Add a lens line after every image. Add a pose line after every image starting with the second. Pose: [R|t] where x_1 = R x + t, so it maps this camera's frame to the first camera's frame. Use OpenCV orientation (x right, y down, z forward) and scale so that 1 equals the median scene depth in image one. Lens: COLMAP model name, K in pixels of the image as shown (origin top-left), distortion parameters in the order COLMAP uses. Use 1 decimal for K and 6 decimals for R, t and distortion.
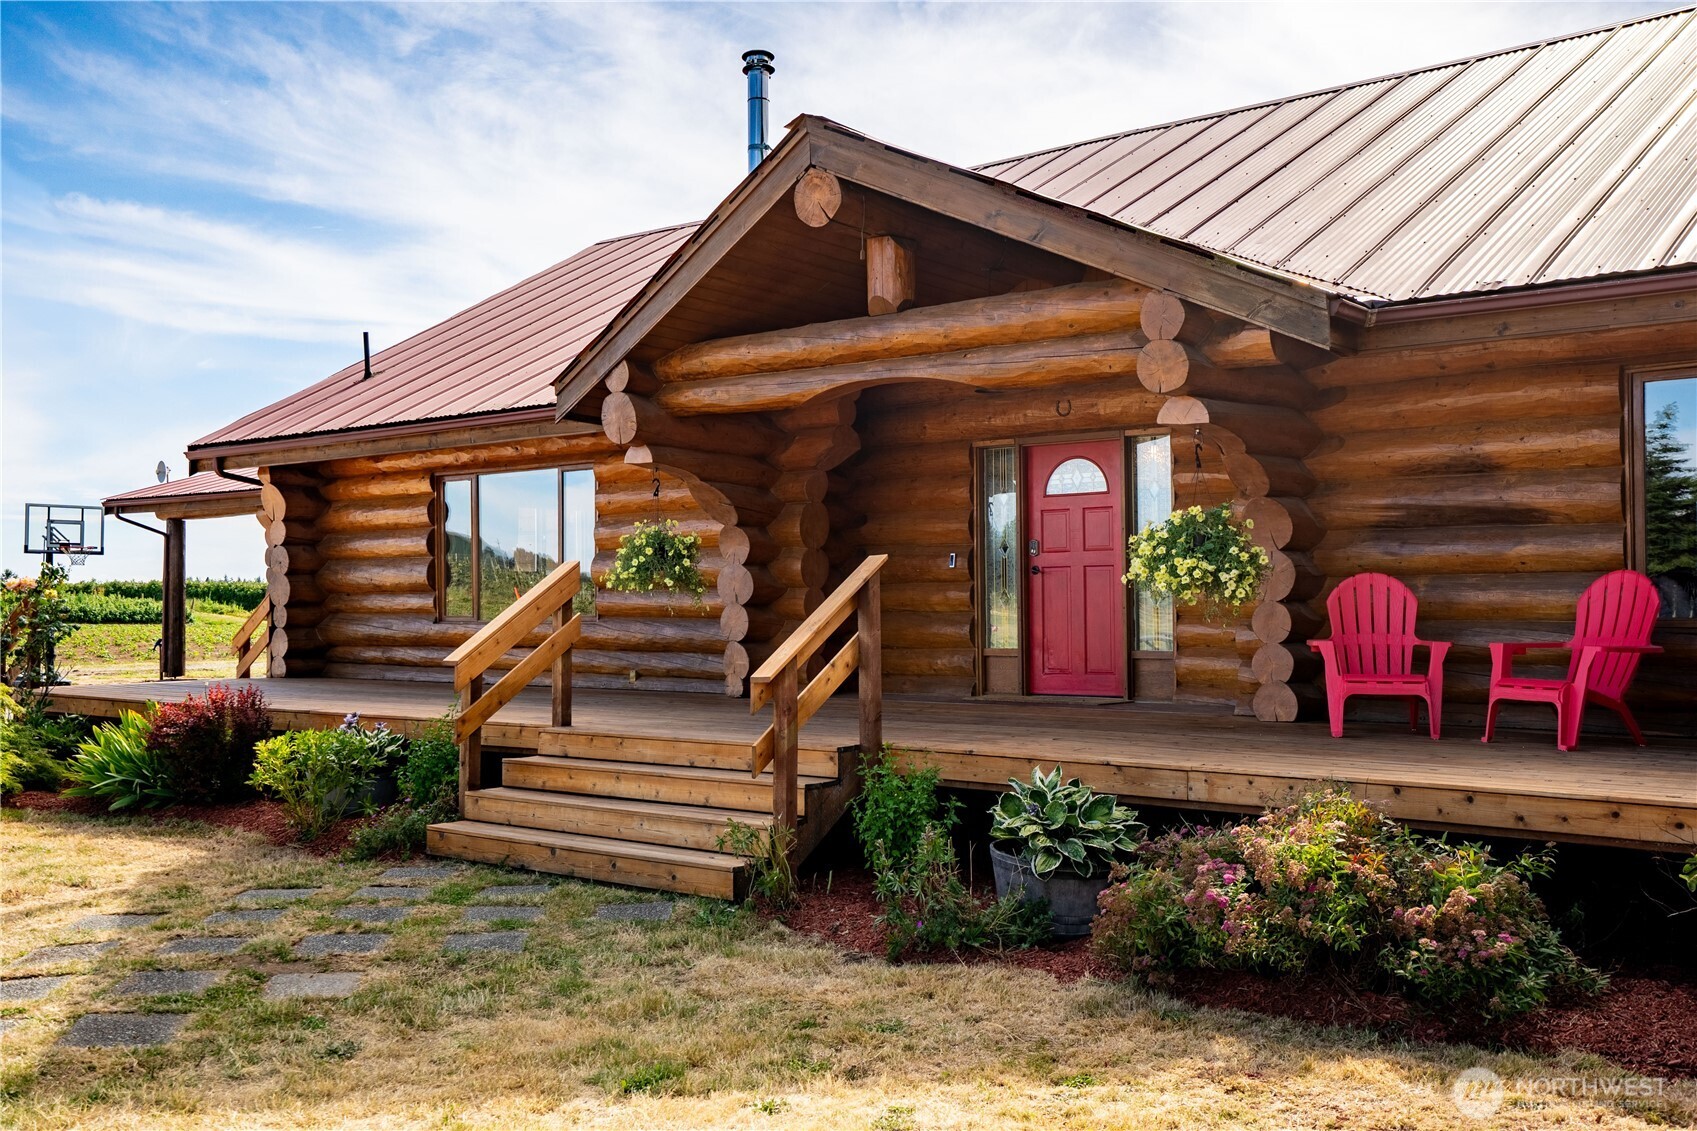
lens RADIAL K [[1661.6, 0, 848.5], [0, 1661.6, 565.5], [0, 0, 1]] dist [0.007626, 0.189977]
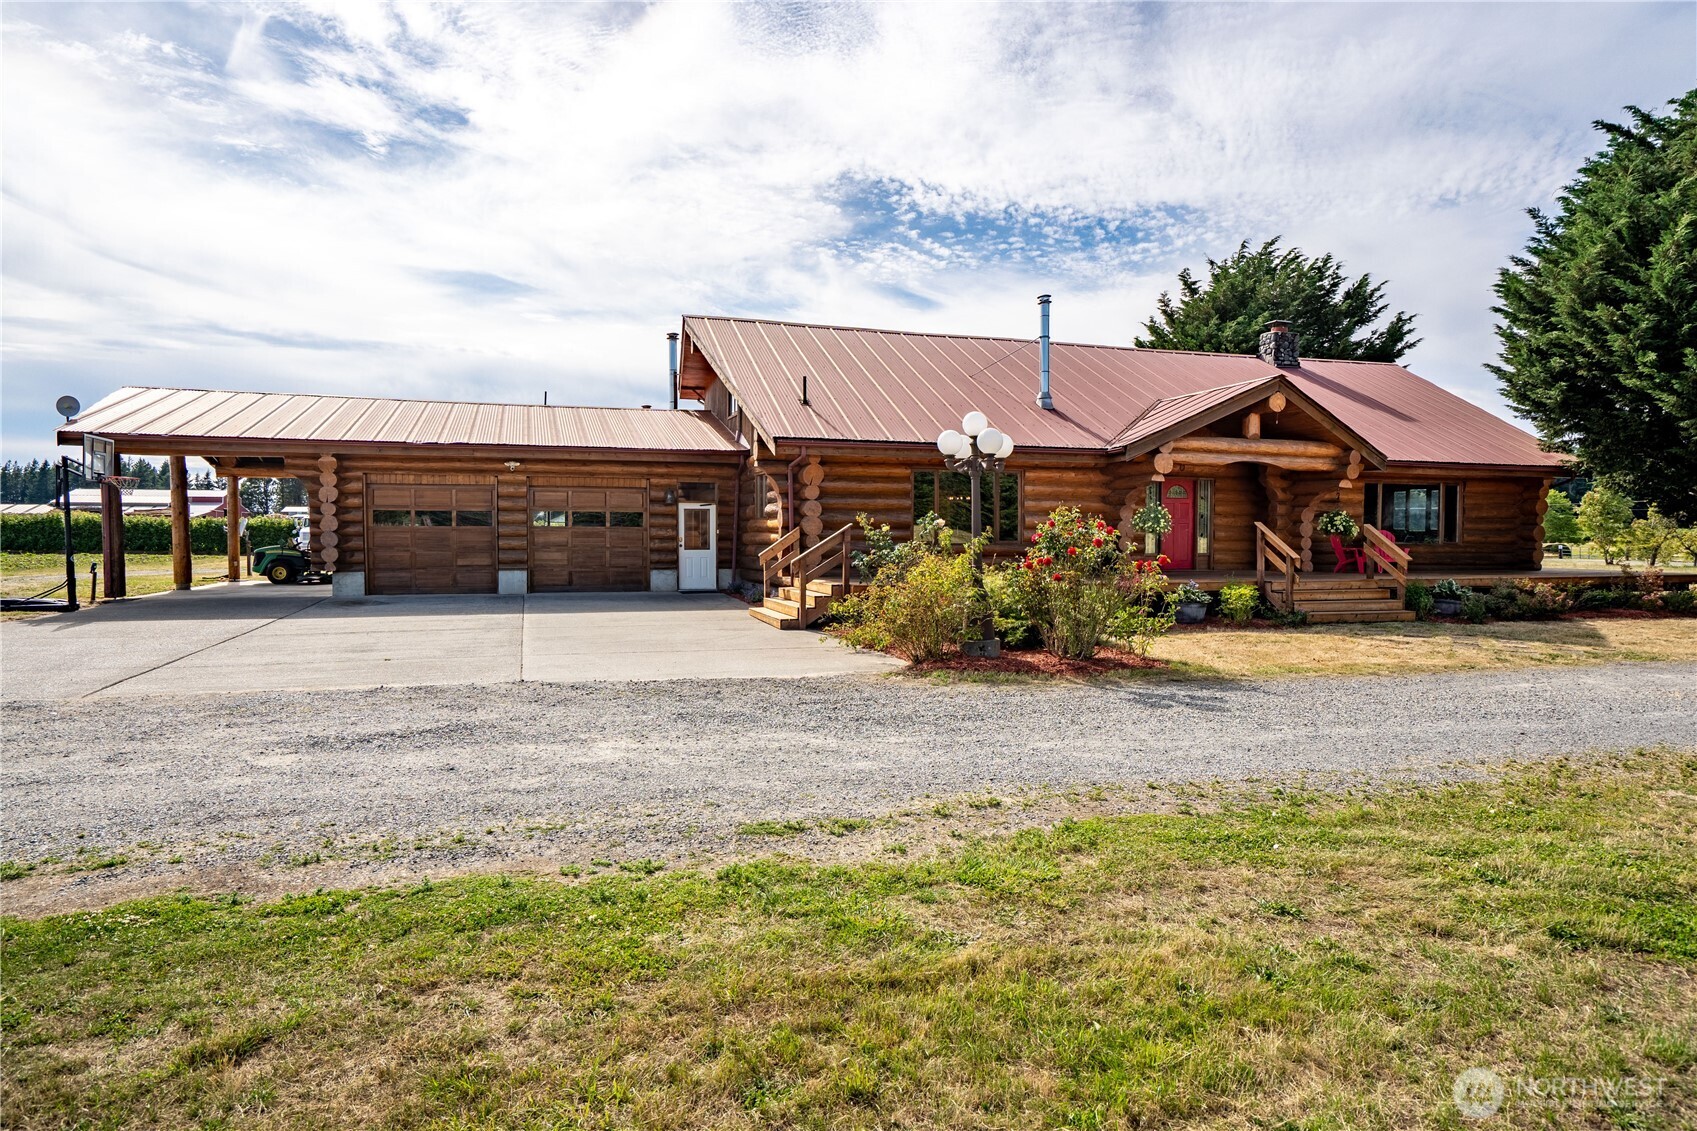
lens RADIAL K [[983.7, 0, 848.5], [0, 983.7, 565.5], [0, 0, 1]] dist [-0.002645, -0.000653]
pose [[0.536246, -0.009240, 0.844011, -1.842732], [-0.028358, 0.999178, 0.028956, 0.042945], [-0.843586, -0.039462, 0.535543, 0.662163]]
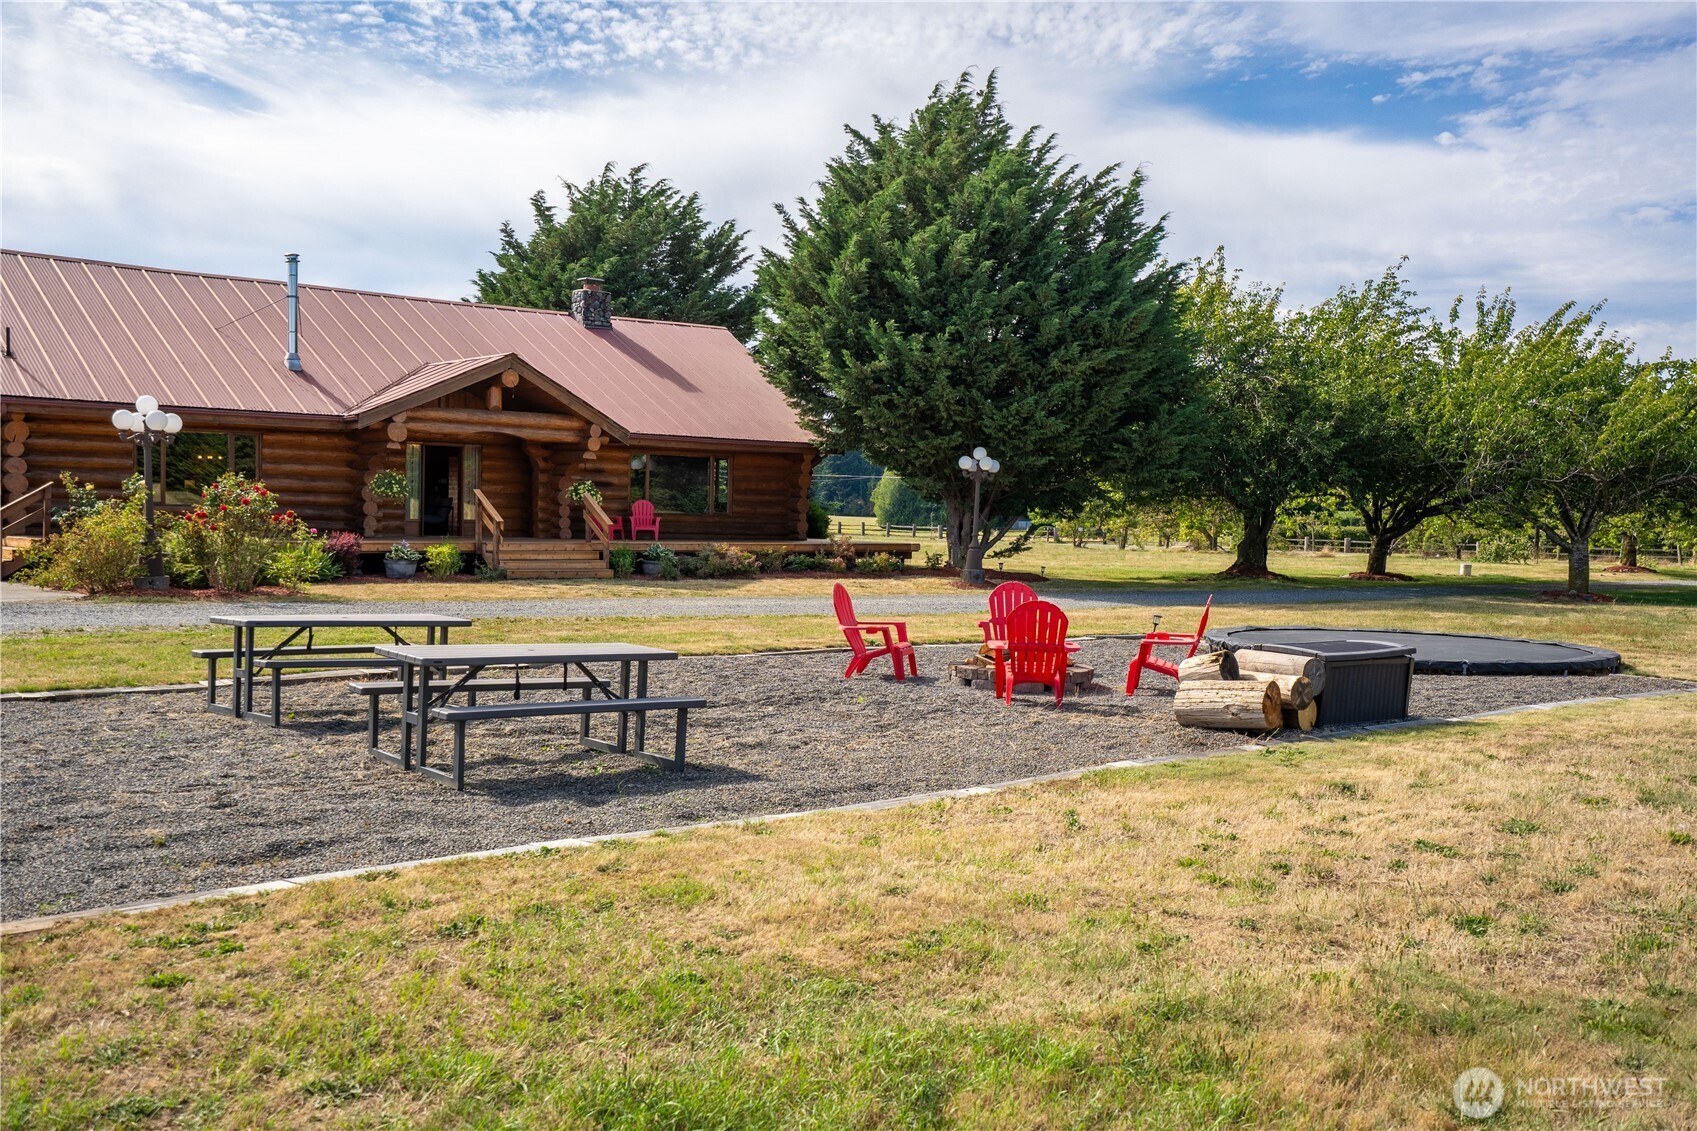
lens RADIAL K [[1661.6, 0, 848.5], [0, 1661.6, 565.5], [0, 0, 1]] dist [0.007626, 0.189977]
pose [[0.181029, -0.010944, 0.983417, -2.931443], [-0.041806, 0.998949, 0.018812, 0.052017], [-0.982589, -0.044519, 0.180381, -0.227814]]
